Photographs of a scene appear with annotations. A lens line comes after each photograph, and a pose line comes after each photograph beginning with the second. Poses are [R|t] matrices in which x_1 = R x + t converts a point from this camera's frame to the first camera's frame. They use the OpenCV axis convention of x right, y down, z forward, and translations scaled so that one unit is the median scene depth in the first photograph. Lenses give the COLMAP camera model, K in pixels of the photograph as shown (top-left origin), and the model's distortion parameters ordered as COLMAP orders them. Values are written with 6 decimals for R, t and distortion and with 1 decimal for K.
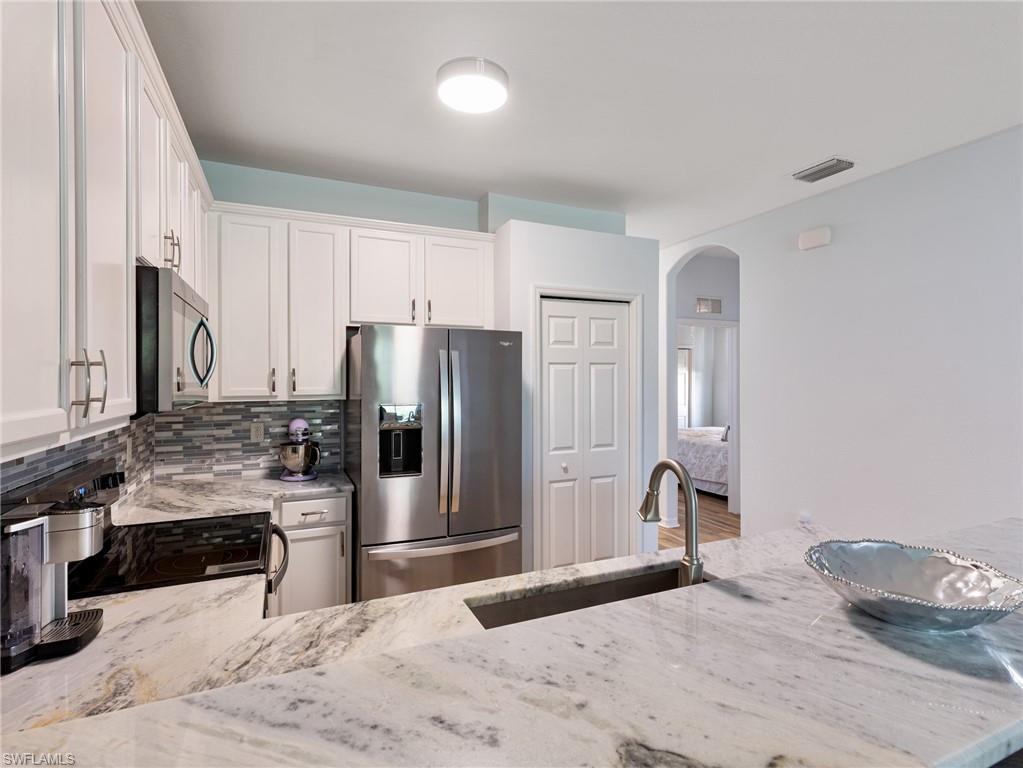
lens RADIAL K [[516.9, 0, 516.5], [0, 516.9, 383.6], [0, 0, 1]] dist [0.008792, -0.000274]
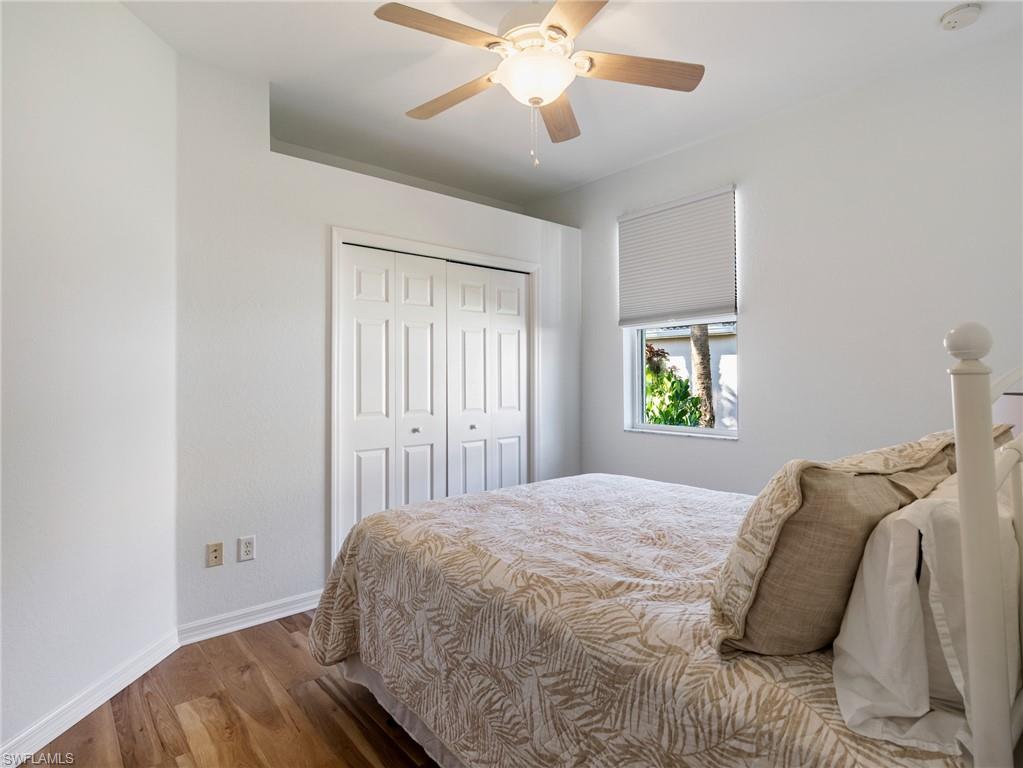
lens RADIAL K [[539.8, 0, 511.5], [0, 539.8, 384.0], [0, 0, 1]] dist [0.000072, -0.000001]
pose [[0.959691, -0.001964, 0.281050, 0.593352], [0.002174, 0.999998, -0.000433, 0.062851], [-0.281049, 0.001026, 0.959693, 1.756608]]
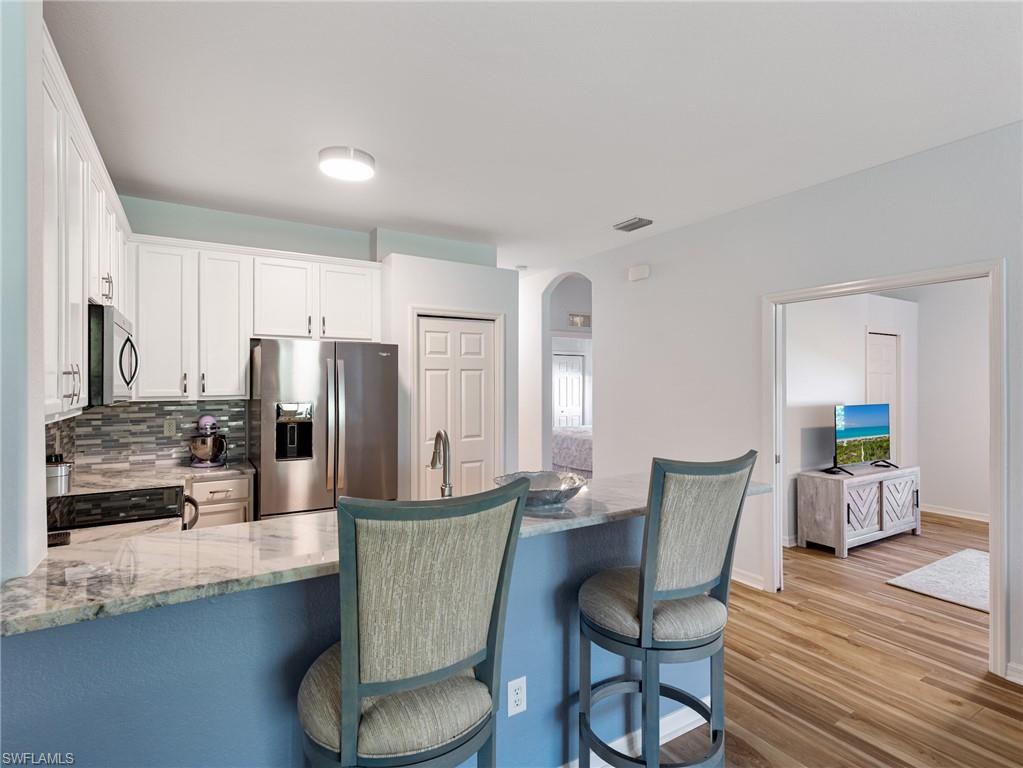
lens RADIAL K [[523.5, 0, 515.8], [0, 523.5, 383.2], [0, 0, 1]] dist [0.003989, -0.000382]
pose [[0.991341, 0.000420, 0.131312, 0.124341], [0.000520, 0.999974, -0.007124, 0.002440], [-0.131312, 0.007131, 0.991315, -0.289754]]
